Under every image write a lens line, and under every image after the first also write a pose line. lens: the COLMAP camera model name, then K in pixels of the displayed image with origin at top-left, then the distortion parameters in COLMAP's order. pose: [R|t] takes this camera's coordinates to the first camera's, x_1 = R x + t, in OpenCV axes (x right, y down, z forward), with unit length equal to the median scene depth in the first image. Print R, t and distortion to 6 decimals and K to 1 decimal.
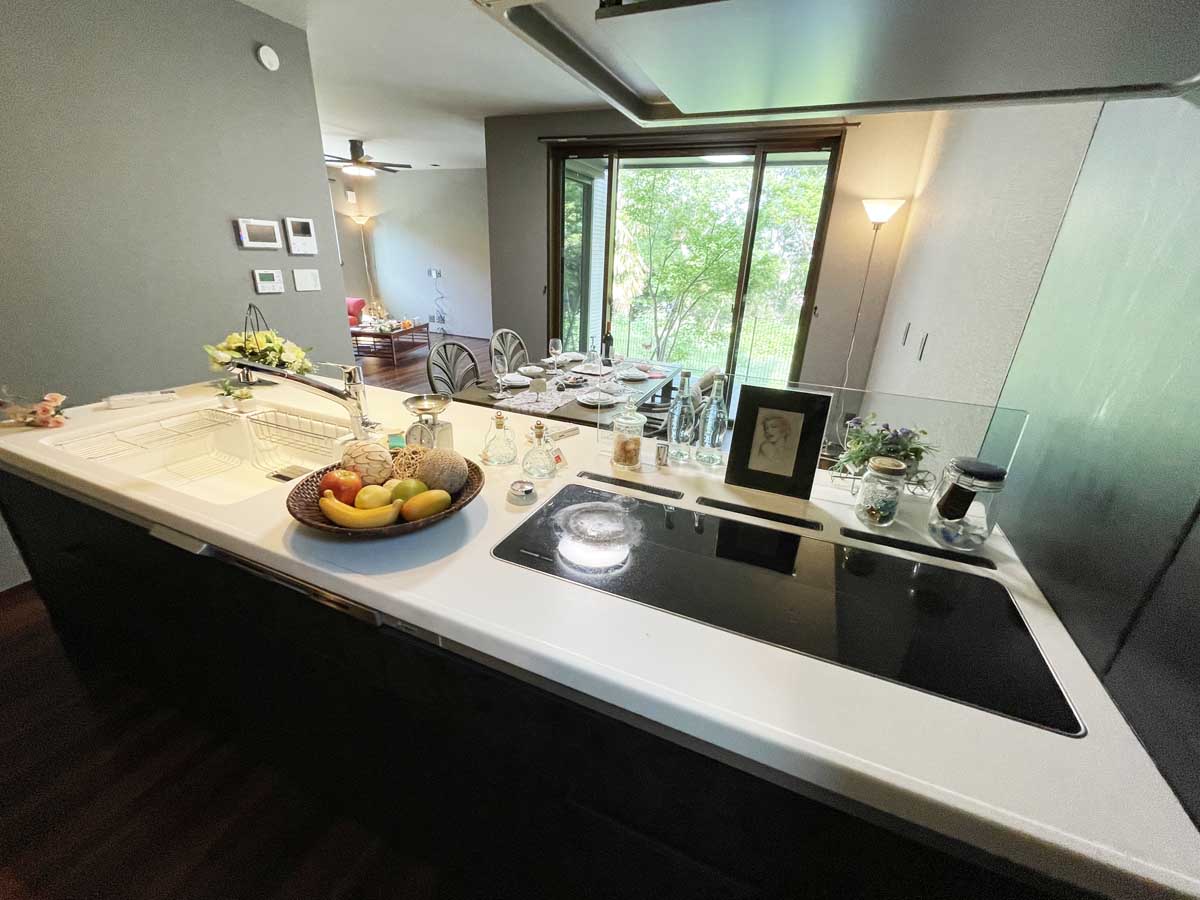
lens RADIAL K [[488.1, 0, 603.5], [0, 488.1, 449.6], [0, 0, 1]] dist [0.000627, -0.000642]
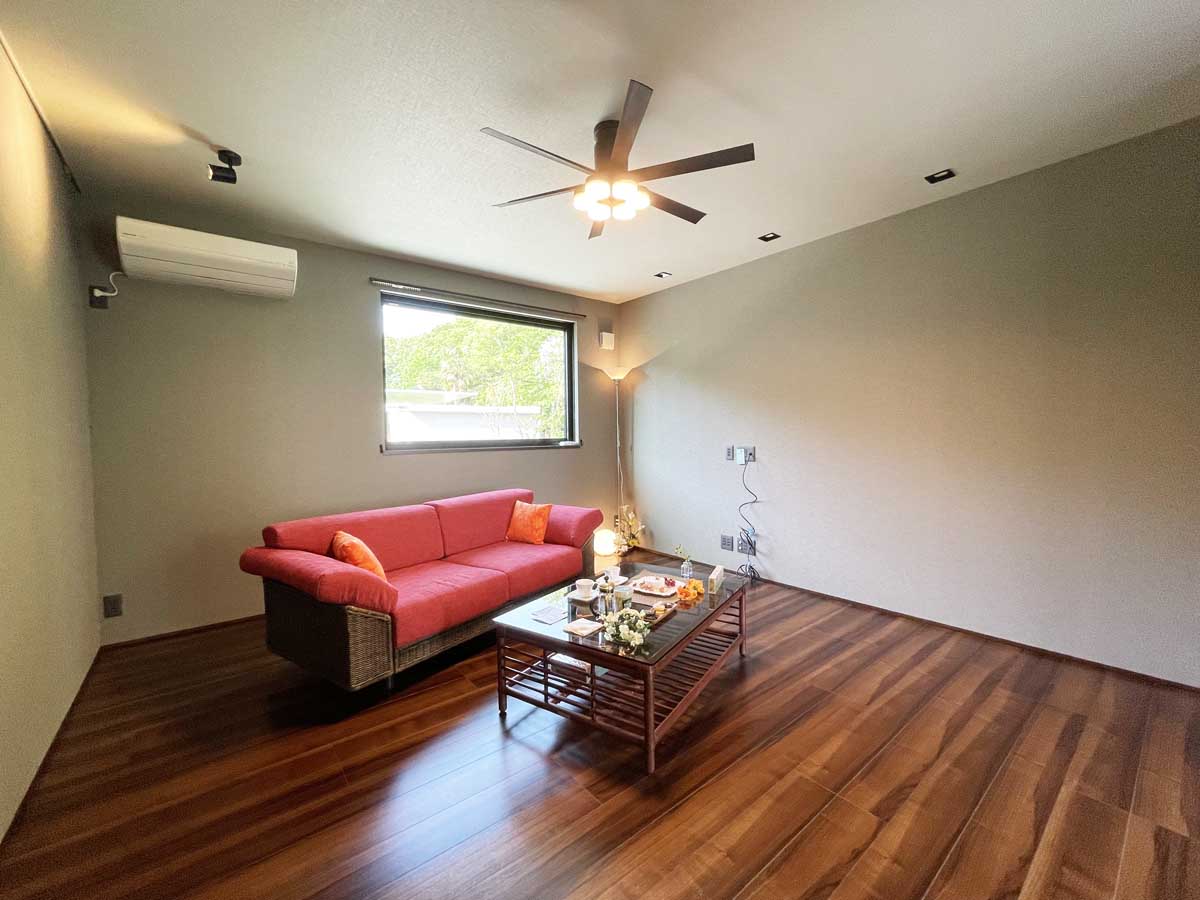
lens RADIAL K [[488.1, 0, 600.7], [0, 488.1, 453.9], [0, 0, 1]] dist [0.000627, -0.000642]
pose [[0.881554, -0.033517, -0.470891, -0.269651], [-0.125565, 0.944898, -0.302326, -0.220580], [0.455077, 0.325645, 0.828770, 0.598388]]
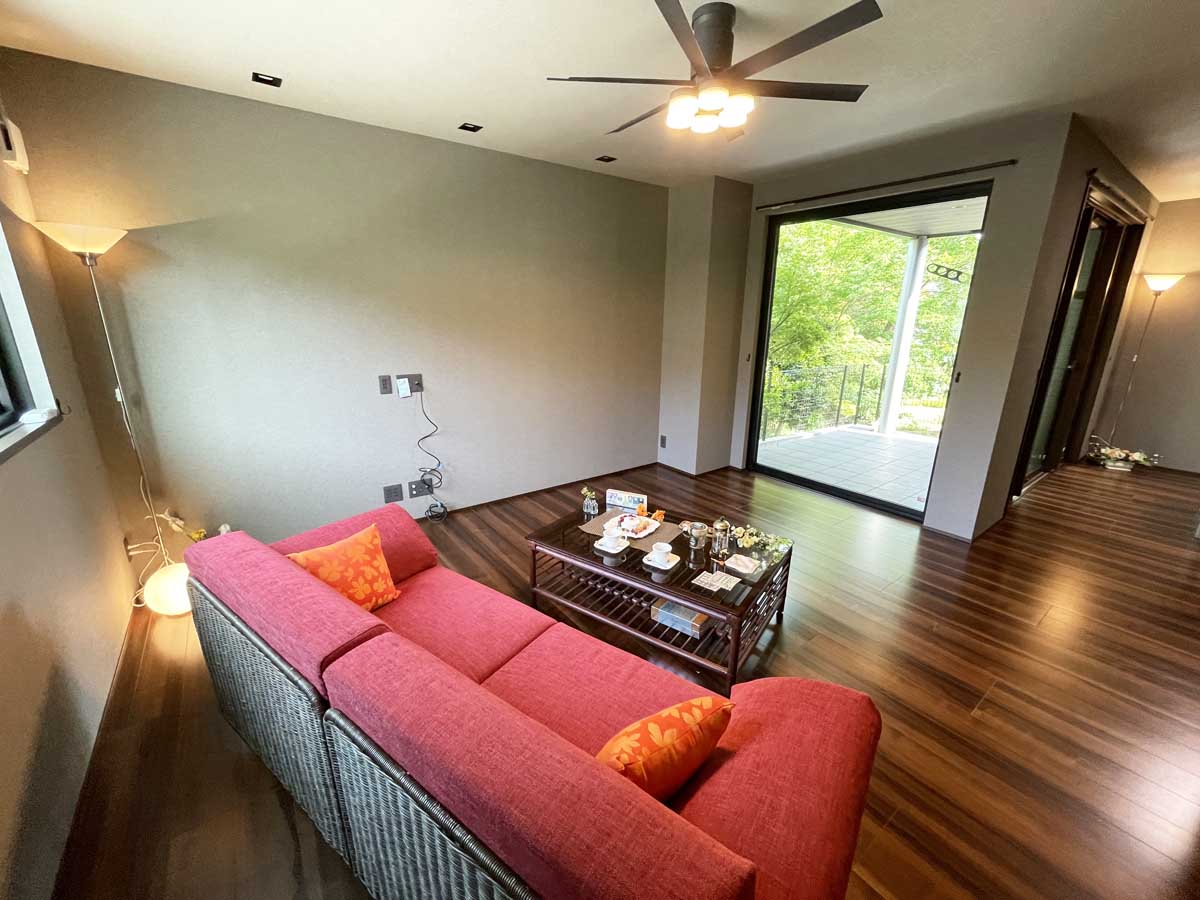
lens RADIAL K [[488.1, 0, 597.2], [0, 488.1, 451.2], [0, 0, 1]] dist [0.000627, -0.000642]
pose [[0.508632, -0.276388, 0.815416, -0.680093], [0.331825, 0.936839, 0.110562, -0.336740], [-0.794472, 0.214340, 0.568219, 0.735901]]
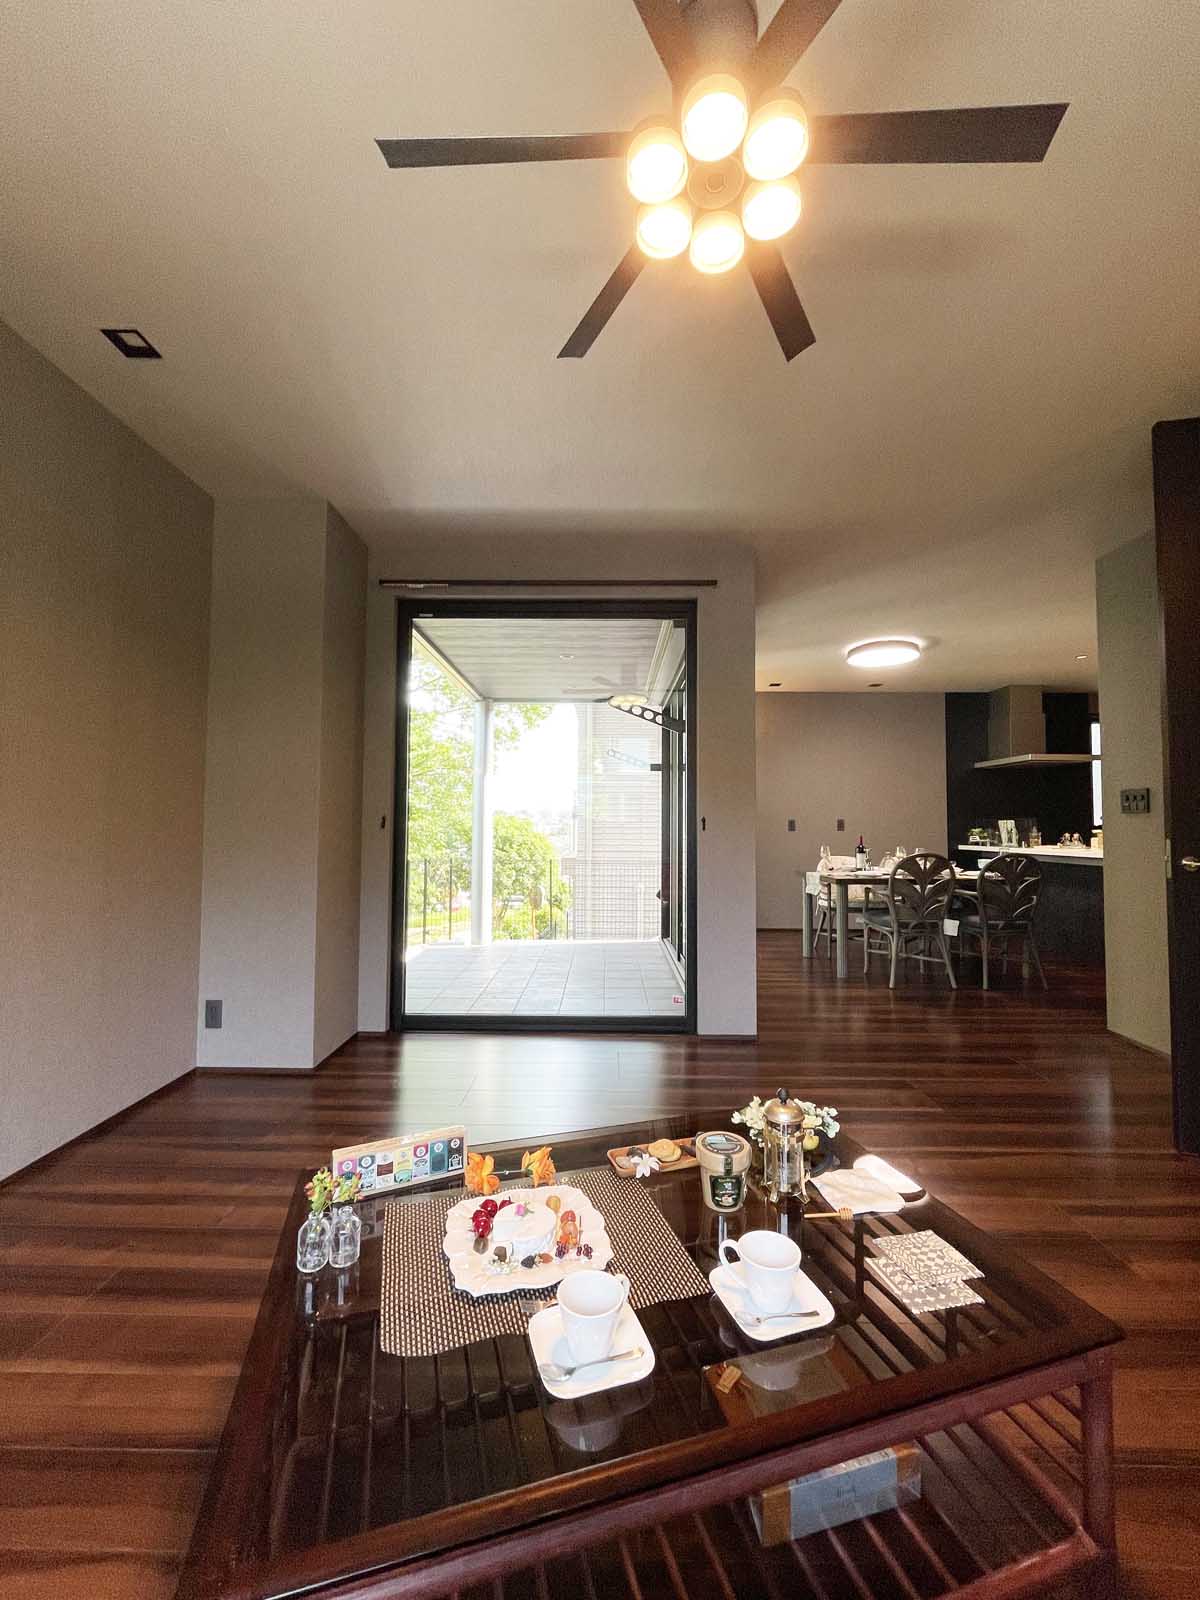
lens RADIAL K [[650.8, 0, 592.3], [0, 650.8, 806.3], [0, 0, 1]] dist [0.000627, -0.000642]
pose [[-0.366193, -0.013696, 0.930438, -0.534896], [0.324359, 0.935302, 0.141425, -0.344288], [-0.872178, 0.353585, -0.338059, 0.929782]]
